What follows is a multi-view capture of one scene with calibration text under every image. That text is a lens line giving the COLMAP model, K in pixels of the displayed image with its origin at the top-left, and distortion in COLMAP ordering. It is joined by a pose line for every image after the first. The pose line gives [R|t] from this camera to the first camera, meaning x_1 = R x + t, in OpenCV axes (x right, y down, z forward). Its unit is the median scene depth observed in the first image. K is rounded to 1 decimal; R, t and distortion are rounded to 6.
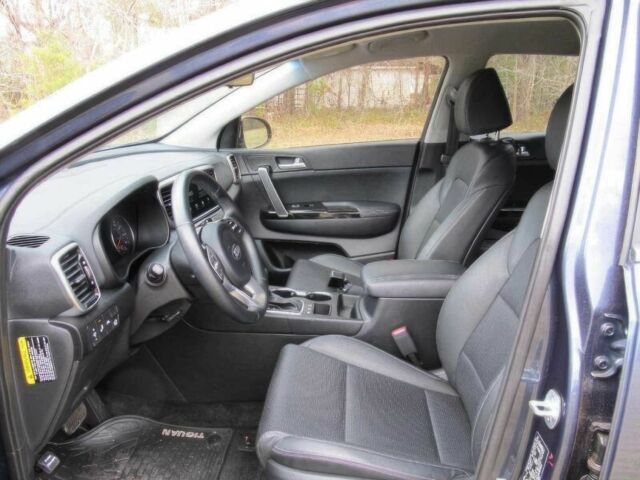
lens RADIAL K [[531.1, 0, 320.0], [0, 531.1, 240.0], [0, 0, 1]] dist [-0.048553, 0.002268]
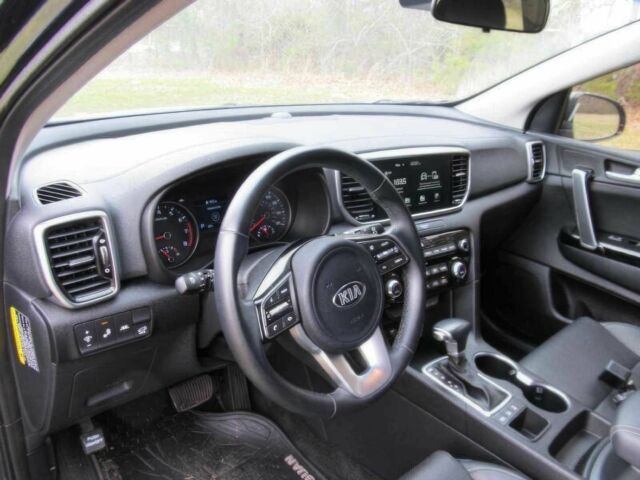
lens RADIAL K [[531.1, 0, 320.0], [0, 531.1, 240.0], [0, 0, 1]] dist [-0.048553, 0.002268]
pose [[0.724562, 0.313216, -0.613926, 0.094196], [-0.274241, 0.948238, 0.160116, -0.069548], [0.632299, 0.052350, 0.772954, 0.280210]]
